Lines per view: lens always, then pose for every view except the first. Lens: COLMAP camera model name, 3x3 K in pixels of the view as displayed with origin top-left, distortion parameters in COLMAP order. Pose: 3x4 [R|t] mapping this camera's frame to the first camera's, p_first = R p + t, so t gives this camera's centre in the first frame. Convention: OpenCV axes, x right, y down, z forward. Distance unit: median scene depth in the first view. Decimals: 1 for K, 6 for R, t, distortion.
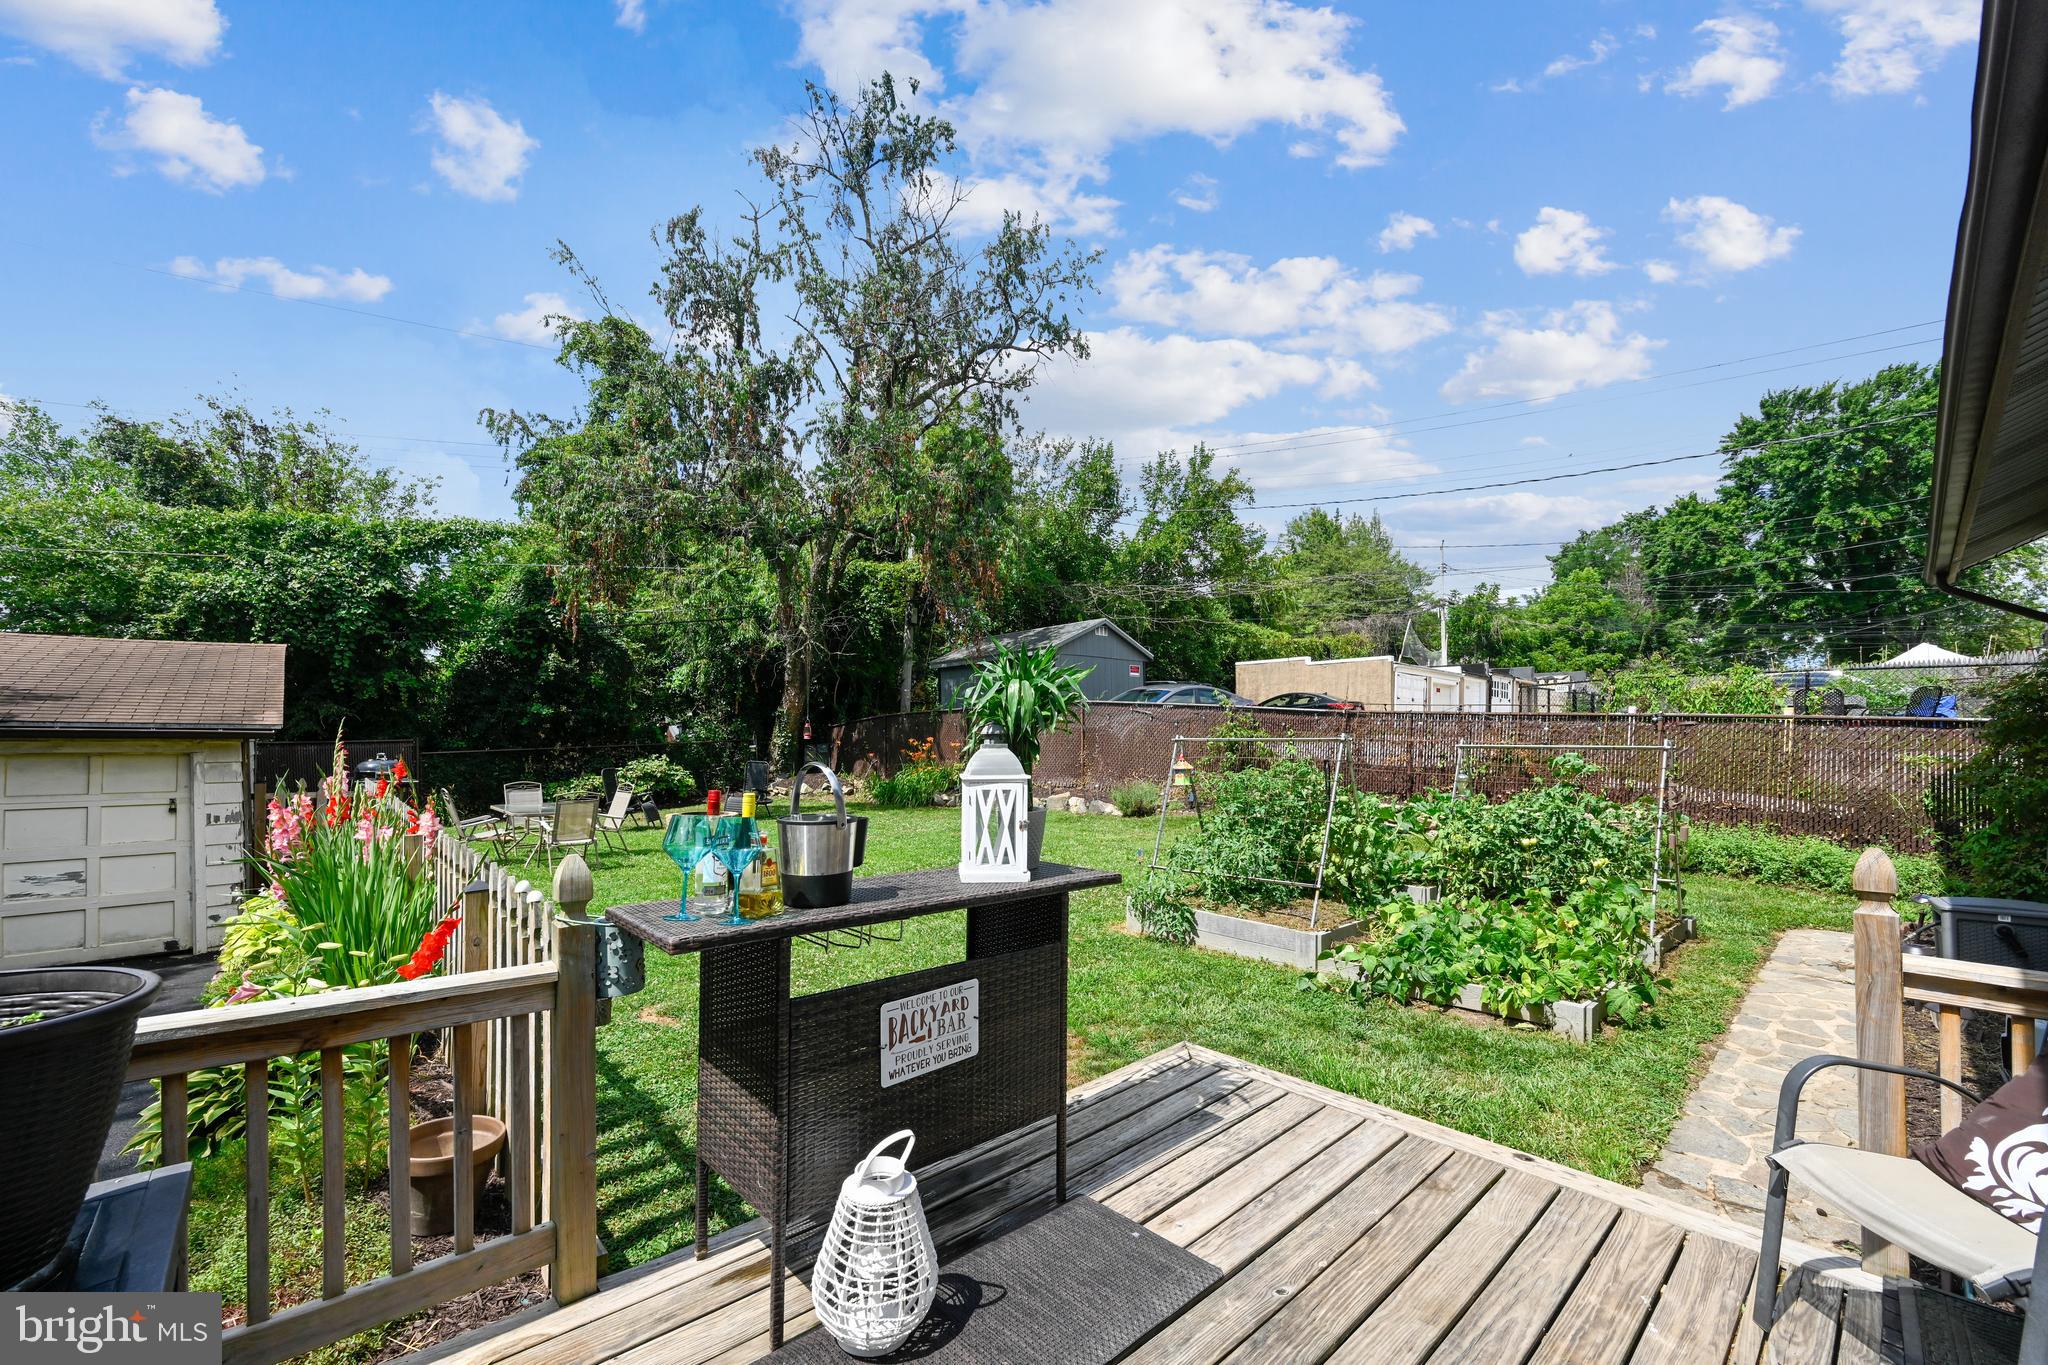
lens RADIAL K [[824.9, 0, 1030.3], [0, 824.9, 739.0], [0, 0, 1]] dist [-0.000926, -0.000065]
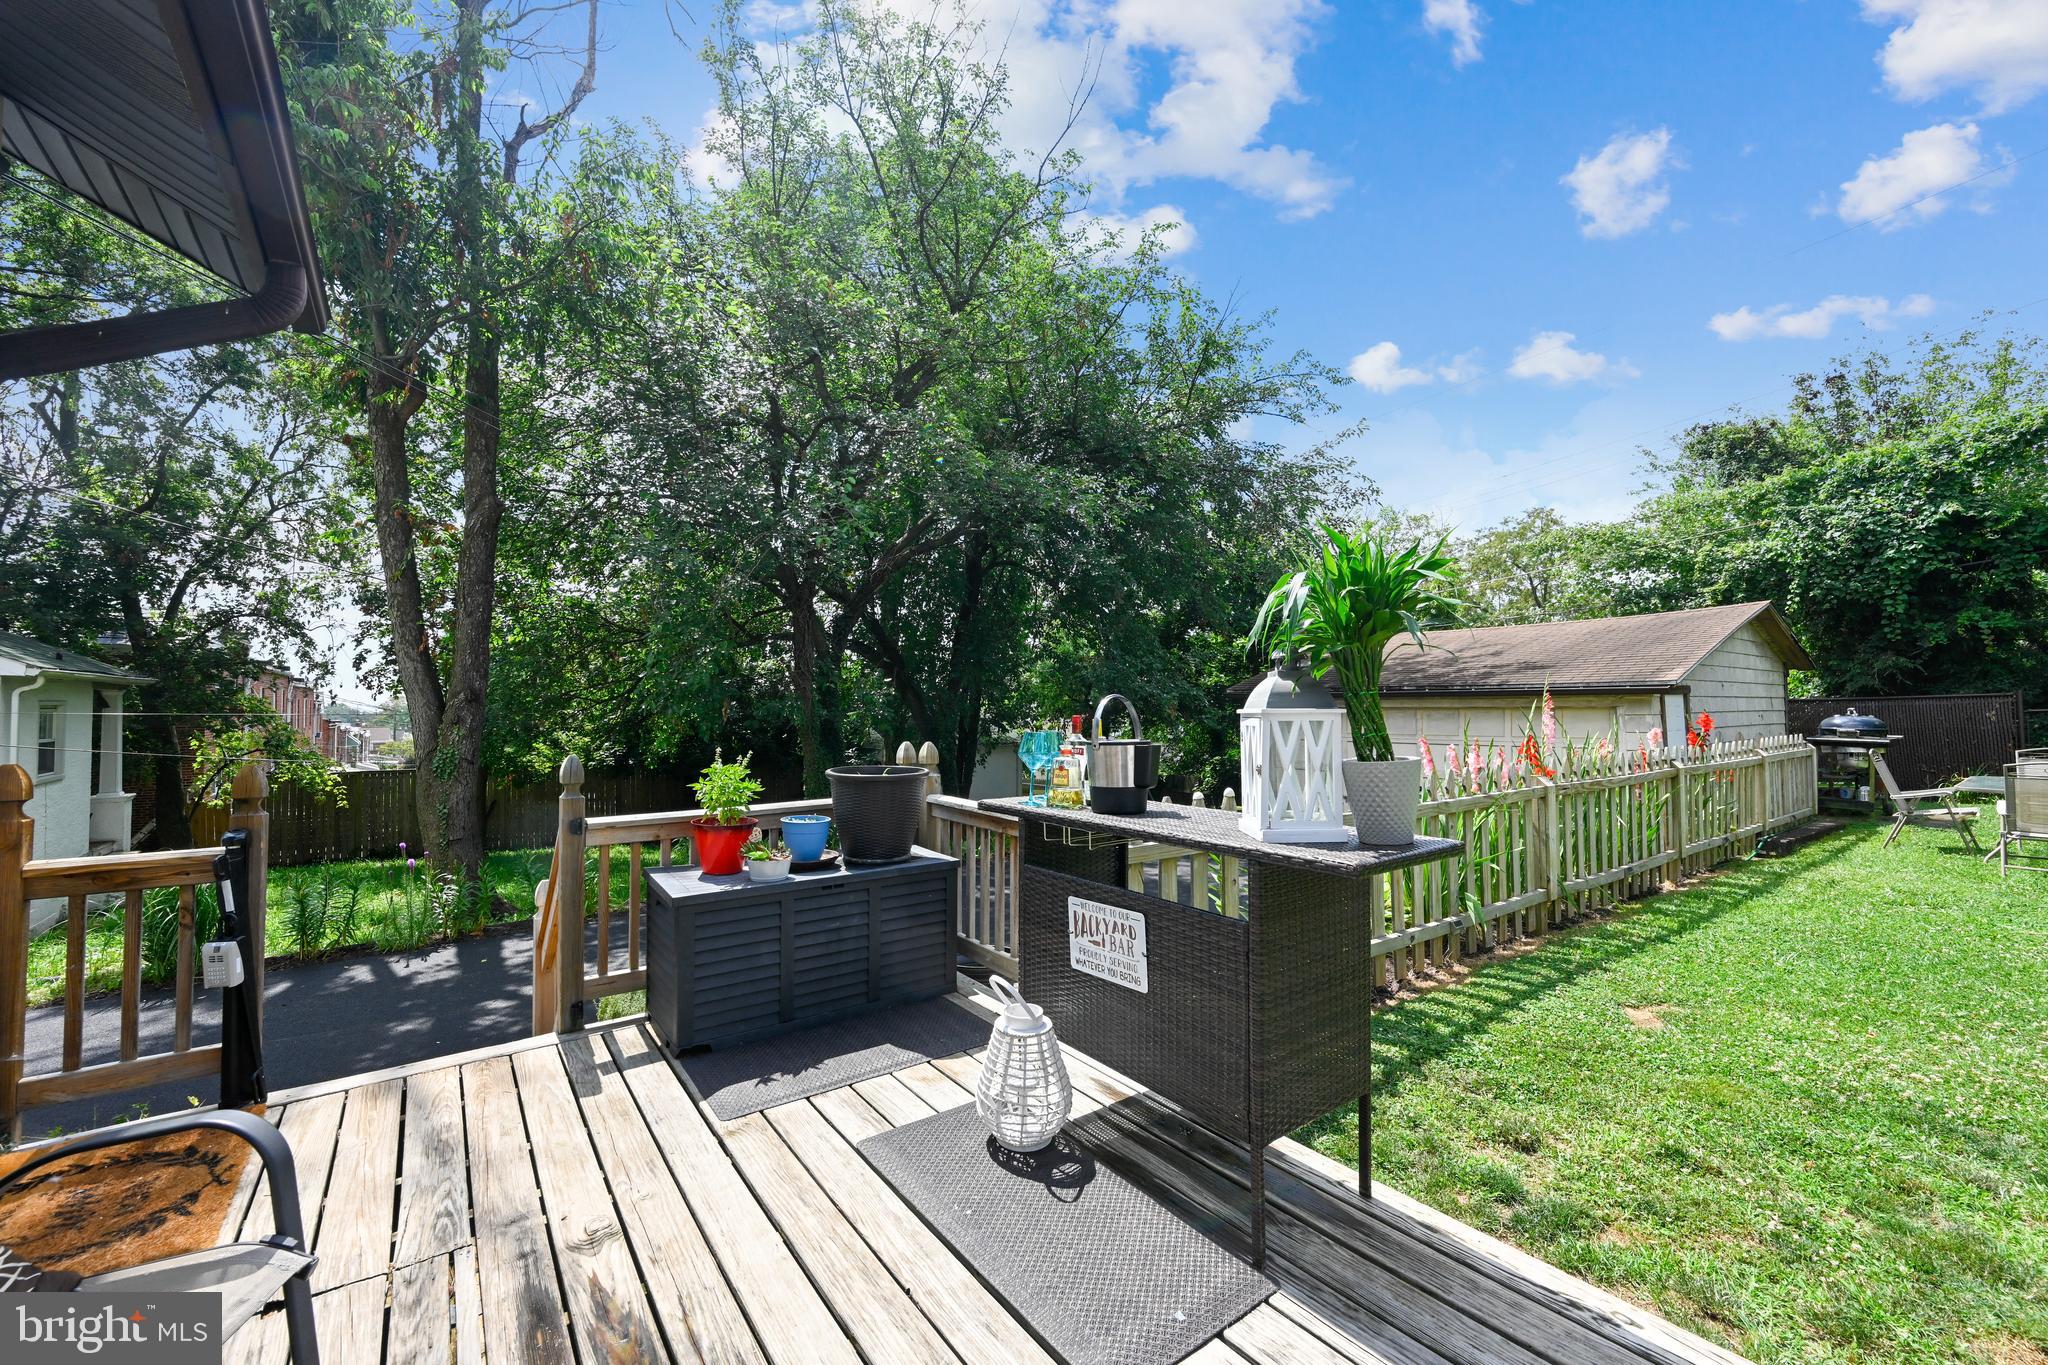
lens RADIAL K [[824.9, 0, 1024.5], [0, 824.9, 690.0], [0, 0, 1]] dist [-0.000926, -0.000065]
pose [[-0.113747, -0.023685, -0.993227, 0.168423], [0.010403, 0.999633, -0.025029, 0.009061], [0.993455, -0.013179, -0.113459, 0.178195]]
